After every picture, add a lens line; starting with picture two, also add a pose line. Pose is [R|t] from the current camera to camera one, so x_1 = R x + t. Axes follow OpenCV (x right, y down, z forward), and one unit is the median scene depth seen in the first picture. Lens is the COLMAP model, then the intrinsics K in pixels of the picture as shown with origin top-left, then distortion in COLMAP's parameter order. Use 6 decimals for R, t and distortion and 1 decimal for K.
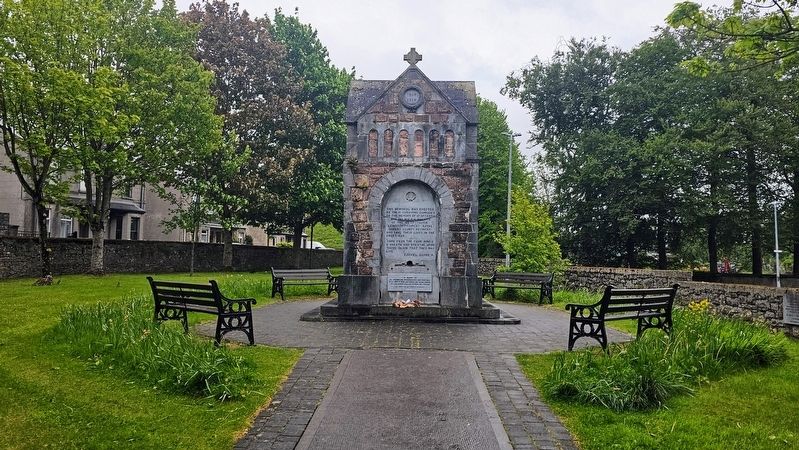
lens RADIAL K [[531.3, 0, 399.0], [0, 531.3, 217.7], [0, 0, 1]] dist [0.003376, 0.000083]
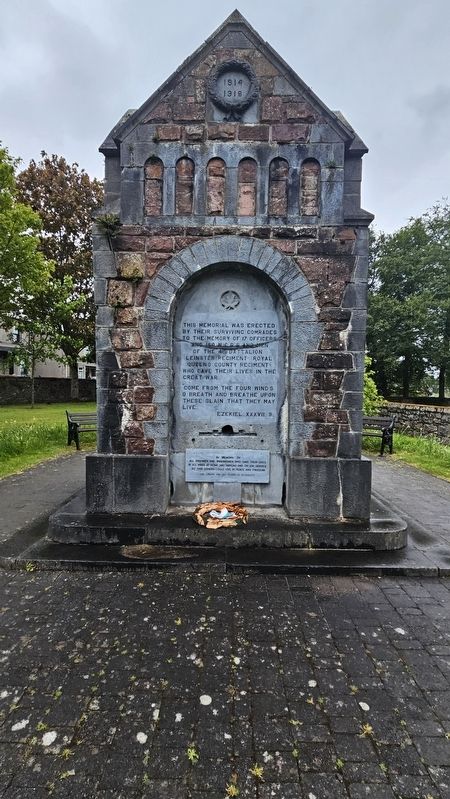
lens RADIAL K [[394.6, 0, 219.0], [0, 394.6, 403.0], [0, 0, 1]] dist [0.001136, 0.000005]
pose [[0.999987, 0.001871, -0.004787, 0.013755], [-0.001320, 0.993627, 0.112714, 0.015773], [0.004967, -0.112706, 0.993616, 0.621394]]
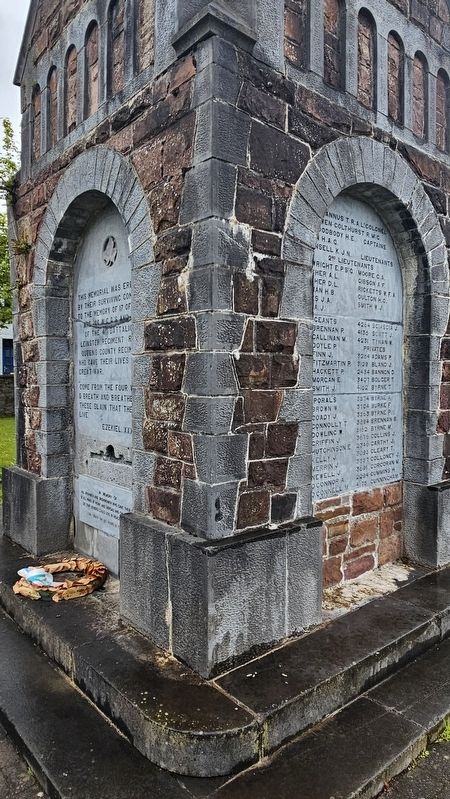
lens RADIAL K [[518.2, 0, 226.7], [0, 518.2, 394.5], [0, 0, 1]] dist [0.003057, 0.000579]
pose [[0.662380, 0.014450, -0.749029, 0.316771], [0.054256, 0.996263, 0.067200, 0.031406], [0.747201, -0.085151, 0.659121, 0.847982]]
